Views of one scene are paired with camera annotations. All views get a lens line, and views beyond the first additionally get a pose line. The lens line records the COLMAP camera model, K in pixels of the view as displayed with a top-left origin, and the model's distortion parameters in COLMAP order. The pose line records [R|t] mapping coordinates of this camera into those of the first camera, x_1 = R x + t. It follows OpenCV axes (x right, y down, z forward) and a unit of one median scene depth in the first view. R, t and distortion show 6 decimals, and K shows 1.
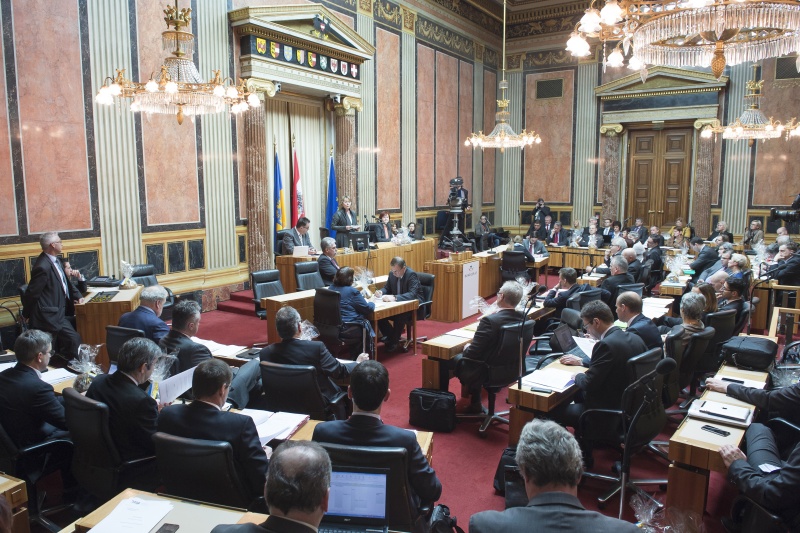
lens RADIAL K [[570.0, 0, 399.0], [0, 570.0, 268.1], [0, 0, 1]] dist [-0.049144, -0.009969]
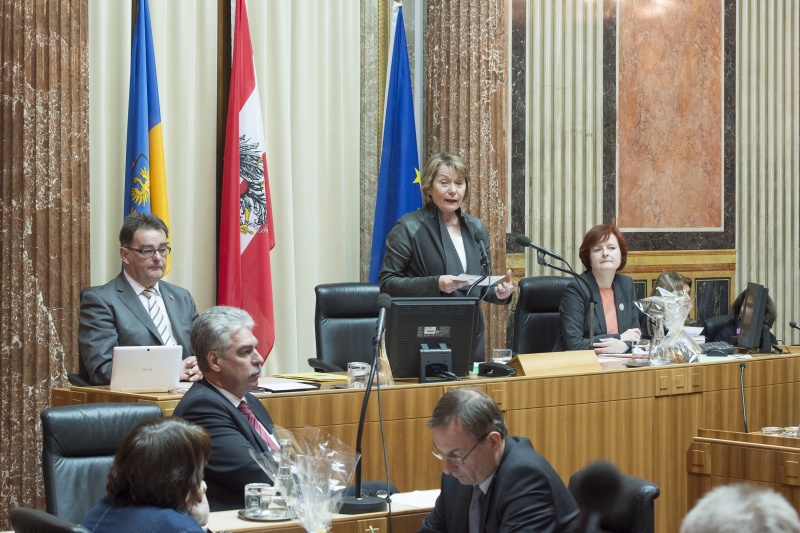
lens RADIAL K [[2061.9, 0, 388.7], [0, 2061.9, 191.0], [0, 0, 1]] dist [-0.050795, 0.000000]
pose [[0.966294, 0.002221, -0.257433, 0.106498], [-0.040939, 0.988564, -0.145139, 0.012845], [0.254167, 0.150785, 0.955334, 0.160705]]
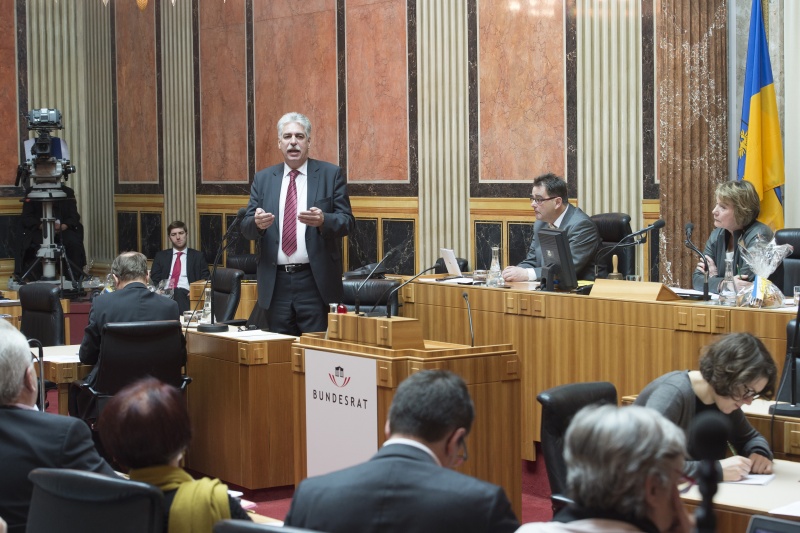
lens RADIAL K [[1673.3, 0, 401.4], [0, 1673.3, 269.2], [0, 0, 1]] dist [-0.124114, 0.000000]
pose [[-0.356747, 0.064860, -0.931947, 0.669397], [-0.118039, 0.986462, 0.113840, -0.112626], [0.926714, 0.150618, -0.344262, 1.030356]]
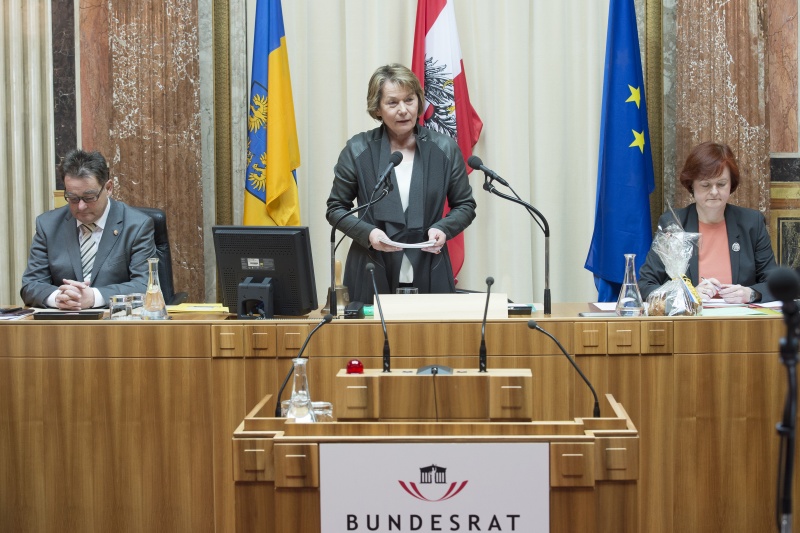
lens RADIAL K [[1665.3, 0, 395.0], [0, 1665.3, 266.0], [0, 0, 1]] dist [-0.088284, 0.000000]
pose [[0.516230, 0.051110, -0.854923, 0.393978], [-0.111499, 0.993733, -0.007918, -0.041537], [0.849161, 0.099411, 0.518694, 0.607043]]
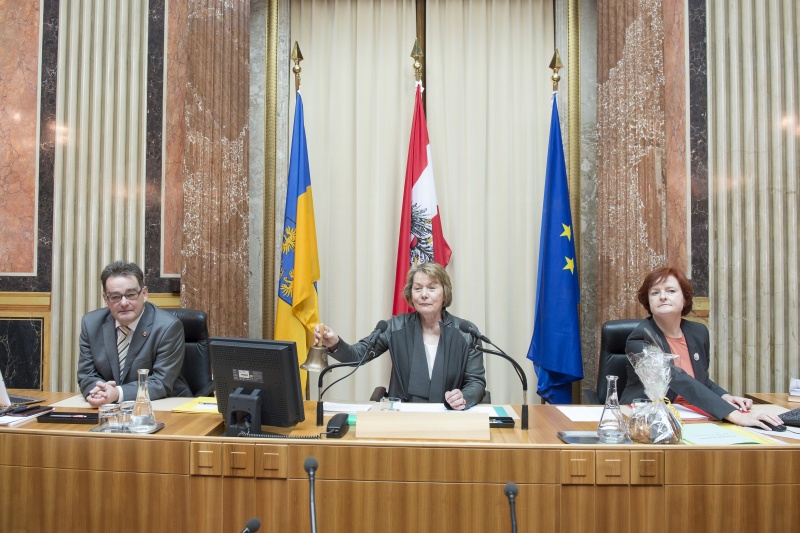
lens RADIAL K [[680.0, 0, 377.7], [0, 680.0, 254.7], [0, 0, 1]] dist [-0.032766, -0.003302]
pose [[0.488477, -0.017428, -0.872403, 0.149617], [-0.131418, 0.986927, -0.093300, -0.064576], [0.862623, 0.160224, 0.479801, 0.759504]]
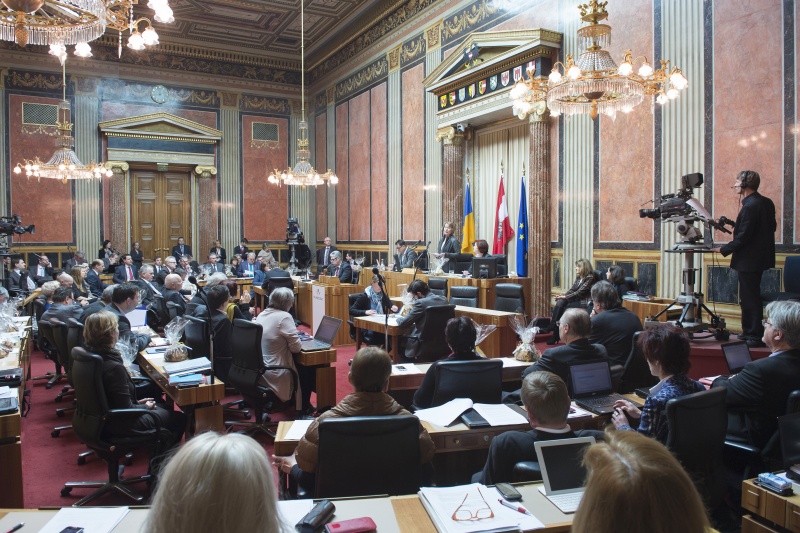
lens RADIAL K [[568.8, 0, 393.5], [0, 568.8, 259.7], [0, 0, 1]] dist [-0.048247, -0.006477]
pose [[-0.473303, 0.041546, -0.879920, 0.743983], [-0.117728, 0.986943, 0.109924, -0.143237], [0.872998, 0.155619, -0.462232, 1.249581]]
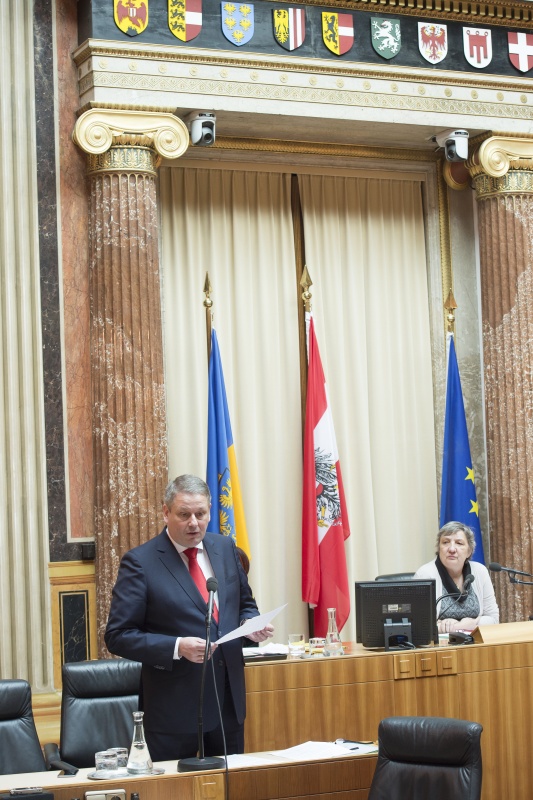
lens RADIAL K [[1607.5, 0, 293.4], [0, 1607.5, 386.1], [0, 0, 1]] dist [-0.069574, 0.000000]
pose [[0.850685, -0.066579, -0.521443, 0.252064], [-0.038486, 0.981397, -0.188093, -0.006045], [0.524265, 0.180076, 0.832297, 0.254216]]
